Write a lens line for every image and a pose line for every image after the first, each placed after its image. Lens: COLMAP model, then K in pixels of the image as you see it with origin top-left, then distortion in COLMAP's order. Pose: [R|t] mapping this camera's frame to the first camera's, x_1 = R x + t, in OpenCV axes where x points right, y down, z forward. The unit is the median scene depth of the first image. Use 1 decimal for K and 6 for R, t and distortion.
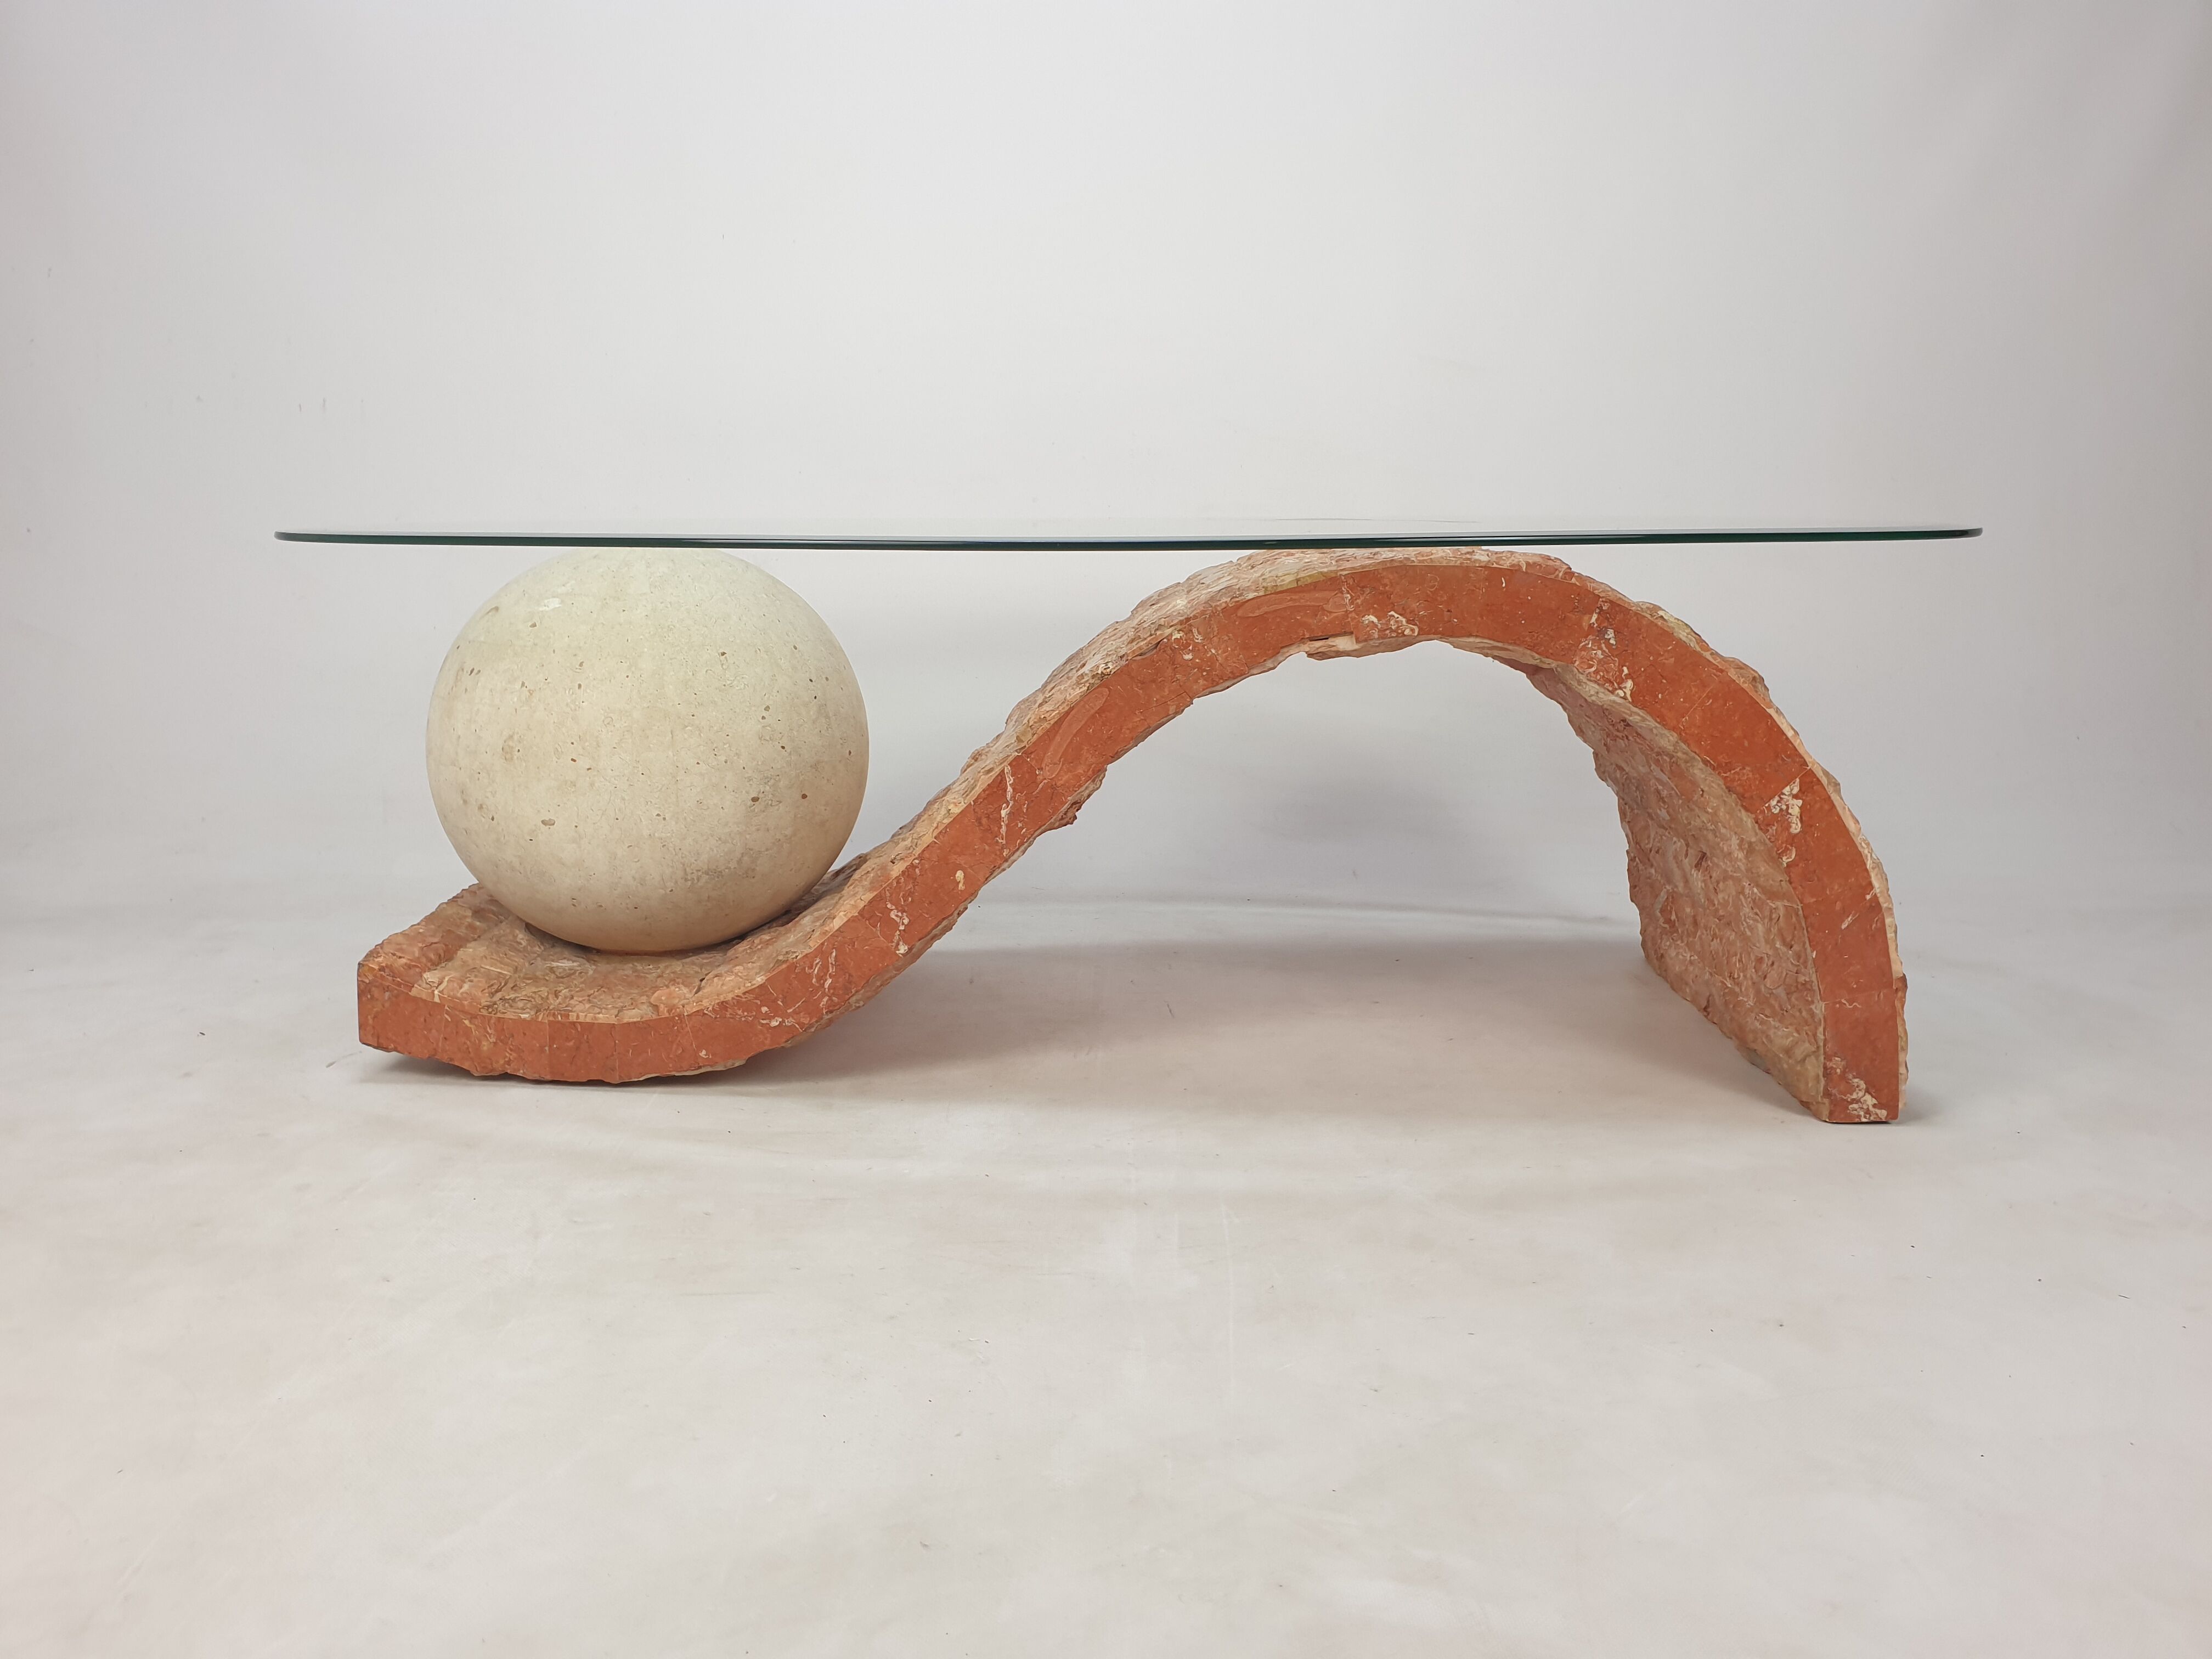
lens RADIAL K [[1721.8, 0, 1096.7], [0, 1721.8, 818.2], [0, 0, 1]] dist [0.164962, -0.505768]
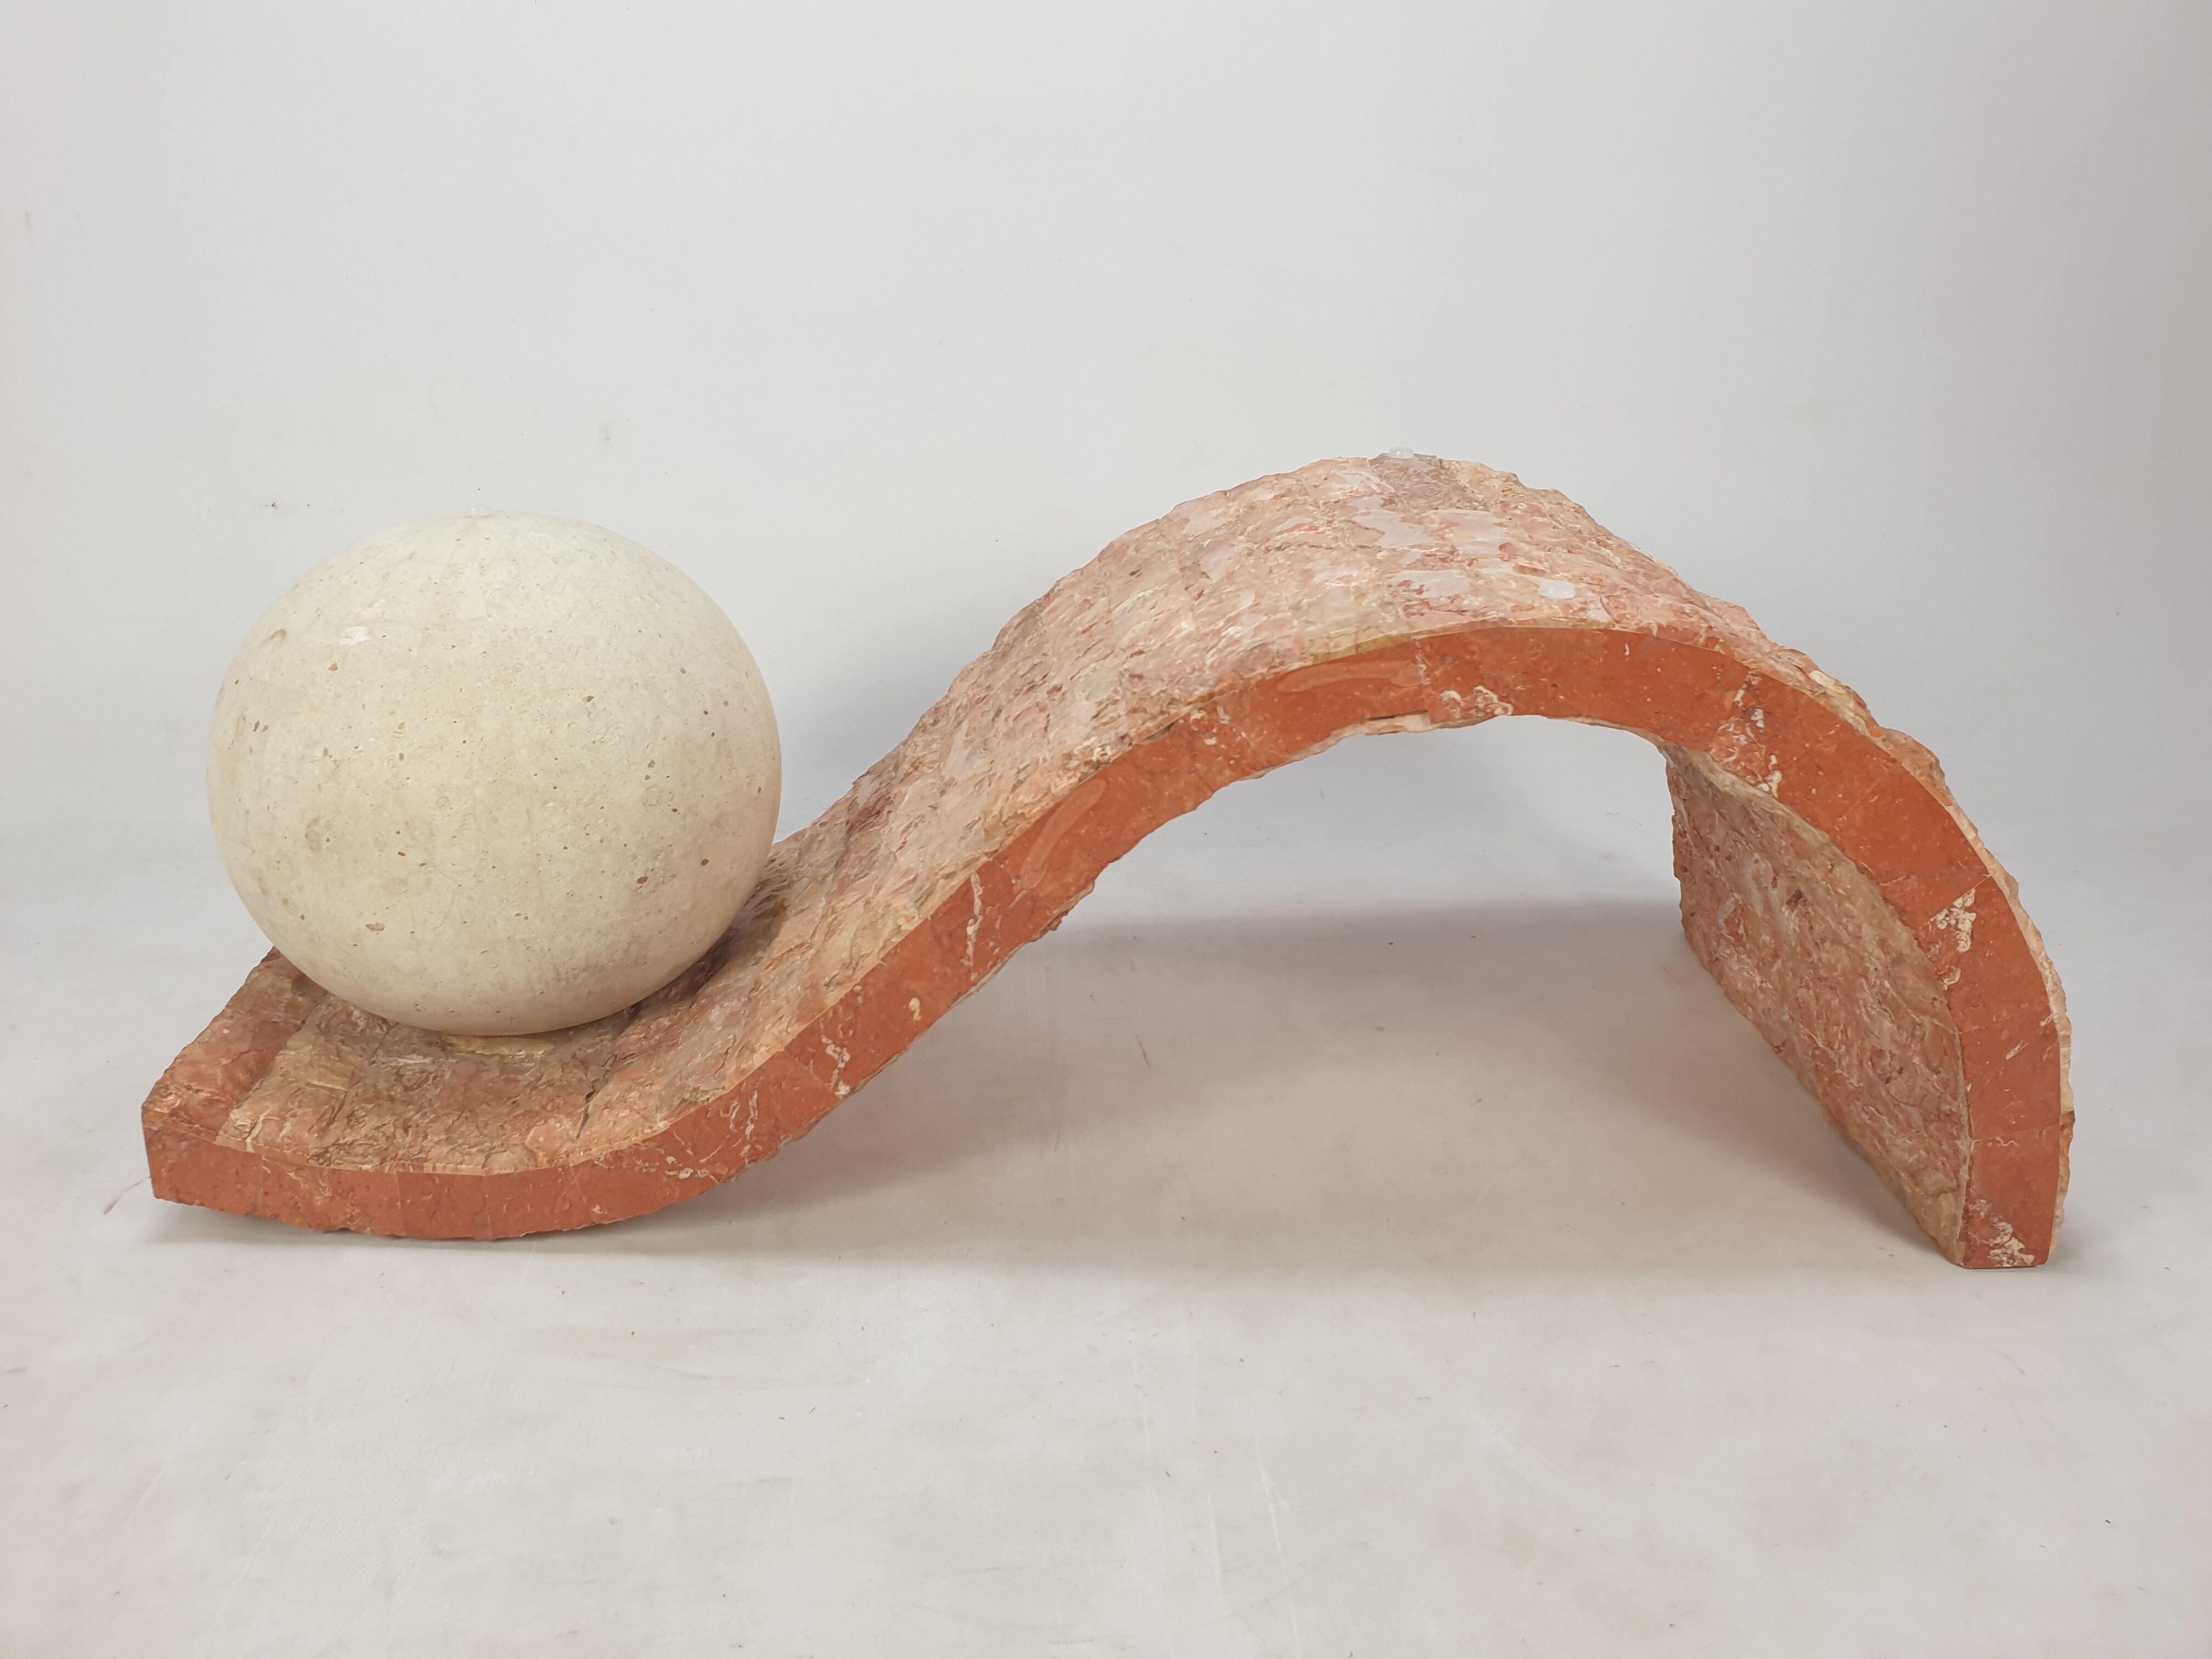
lens RADIAL K [[1721.5, 0, 1095.4], [0, 1721.5, 802.8], [0, 0, 1]] dist [0.017461, -0.007482]
pose [[0.997776, -0.020622, 0.063393, -0.044888], [0.008362, 0.982155, 0.187887, -0.202183], [-0.066137, -0.186939, 0.980143, 0.247832]]
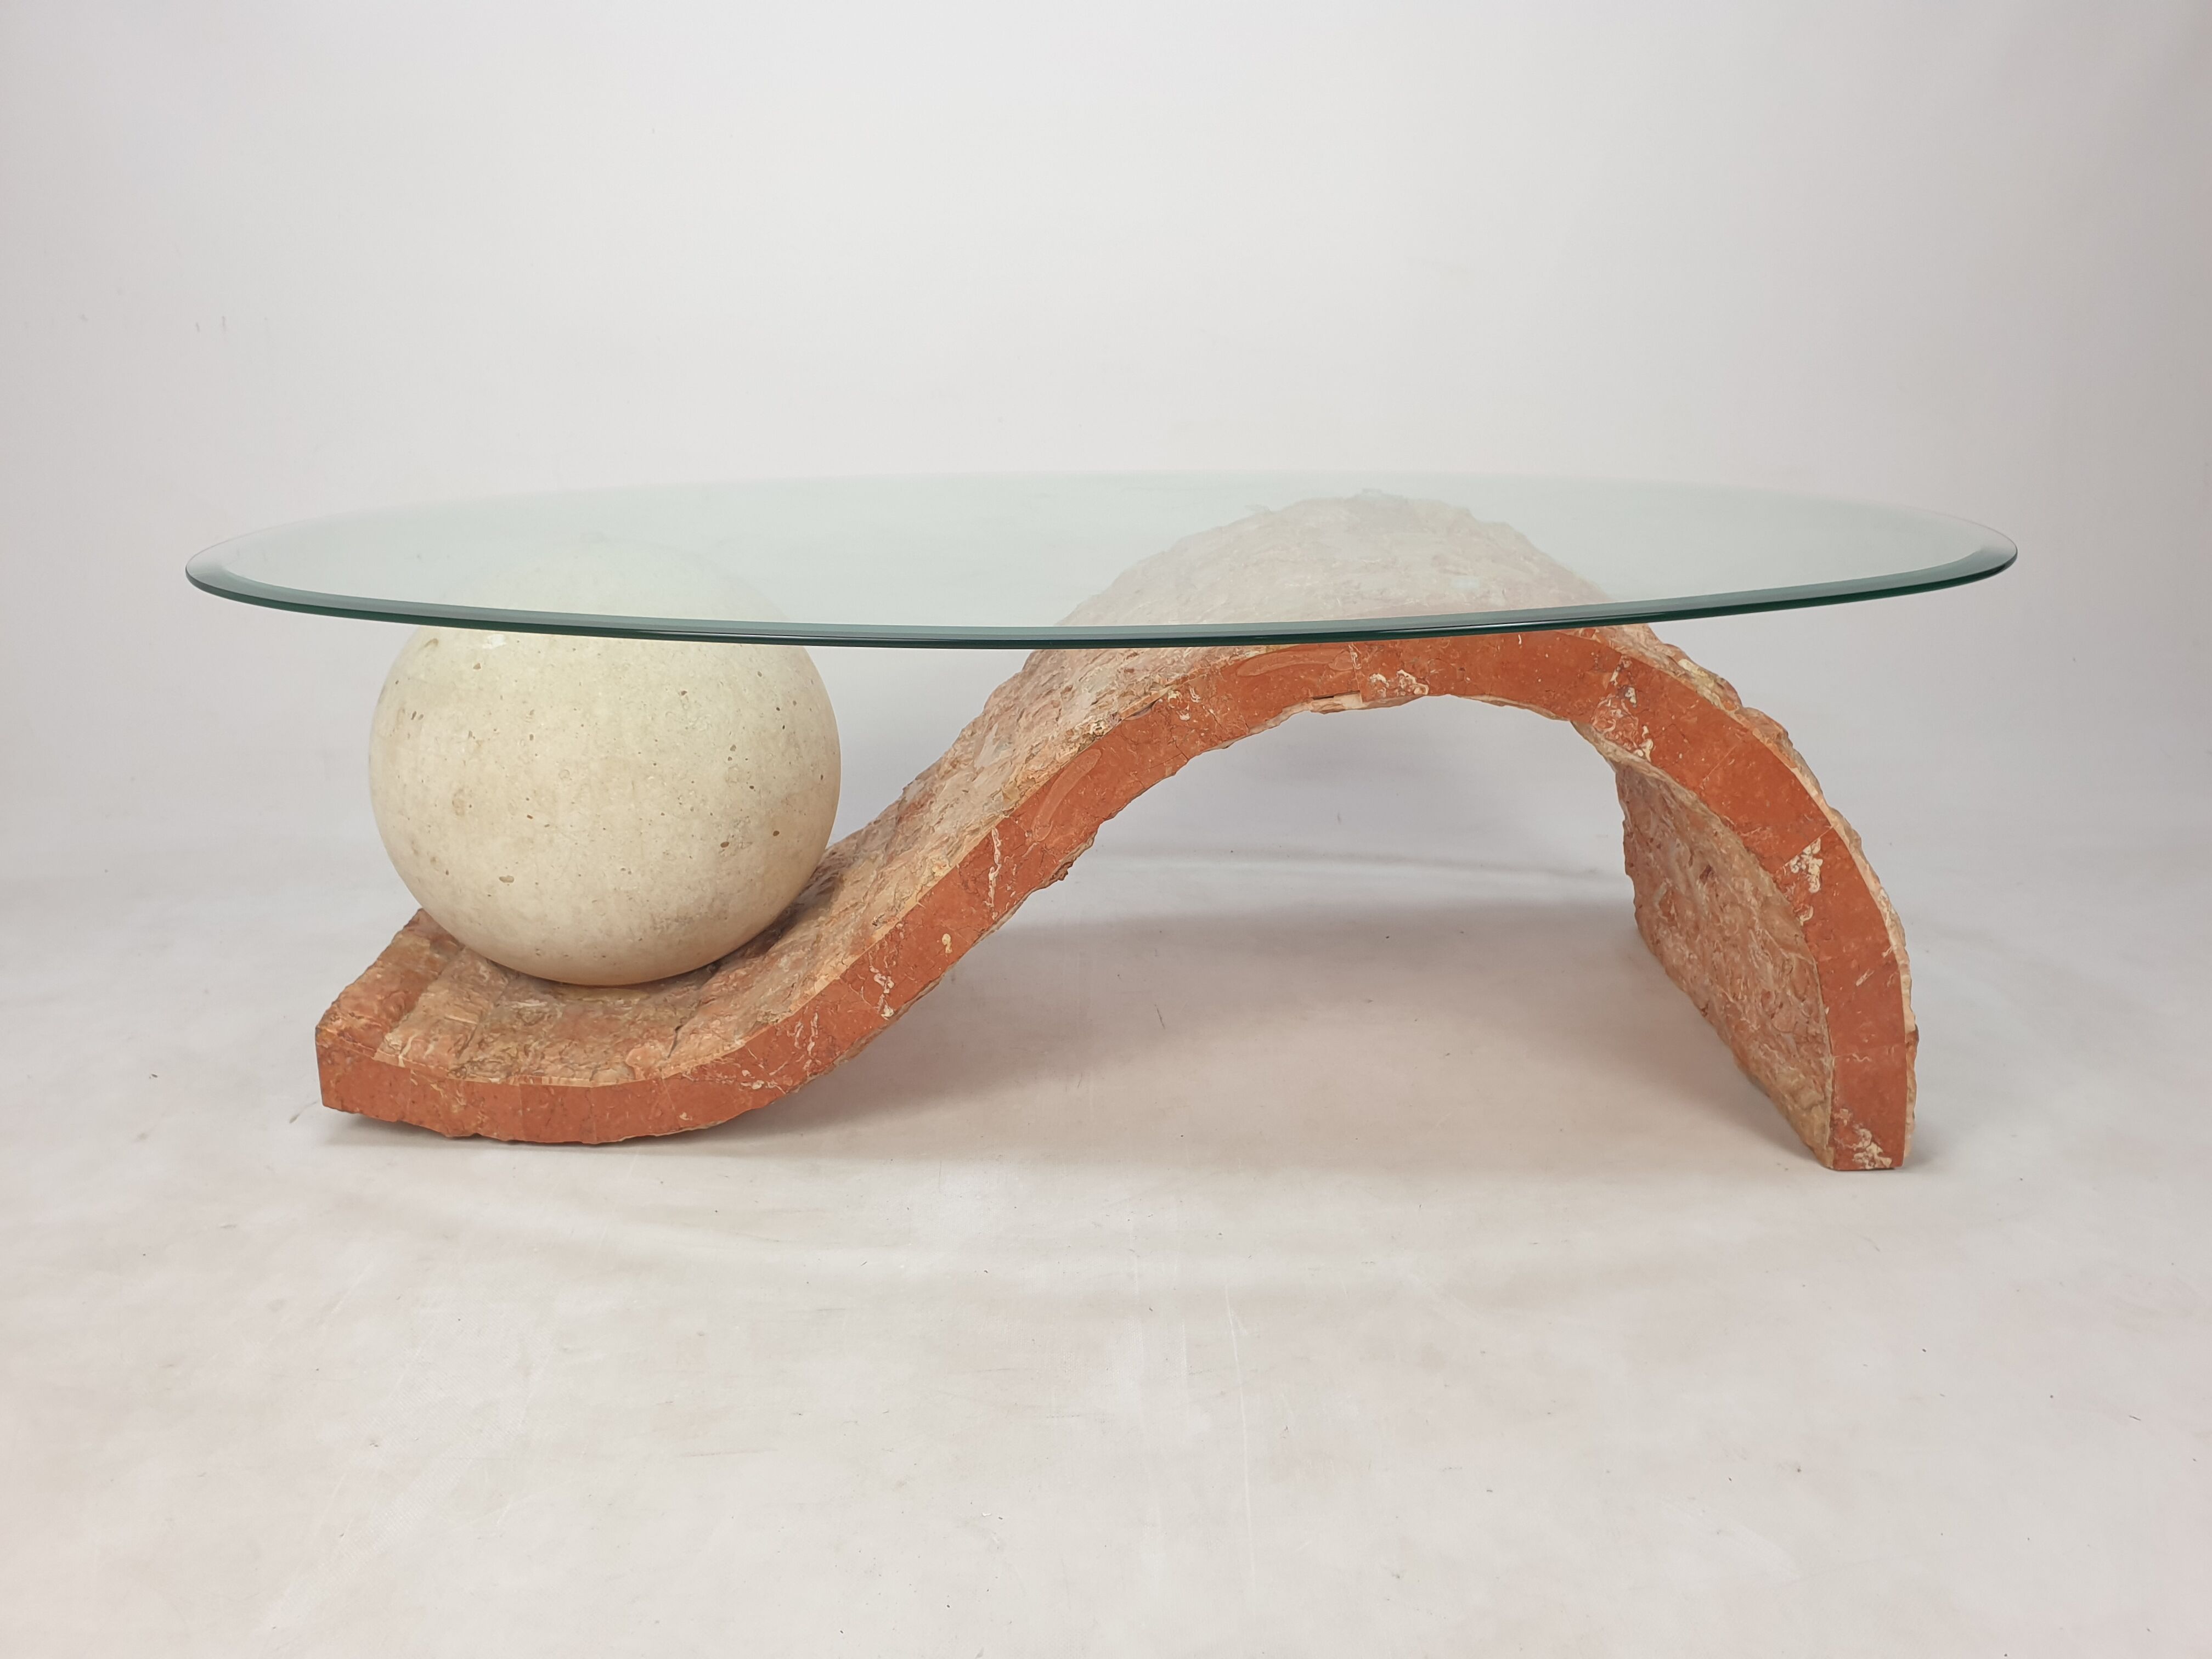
lens RADIAL K [[1731.8, 0, 1105.1], [0, 1731.8, 823.3], [0, 0, 1]] dist [0.143421, -0.456227]
pose [[0.999360, -0.018837, 0.030407, -0.019495], [0.014361, 0.989875, 0.141217, -0.164179], [-0.032759, -0.140690, 0.989512, 0.056643]]
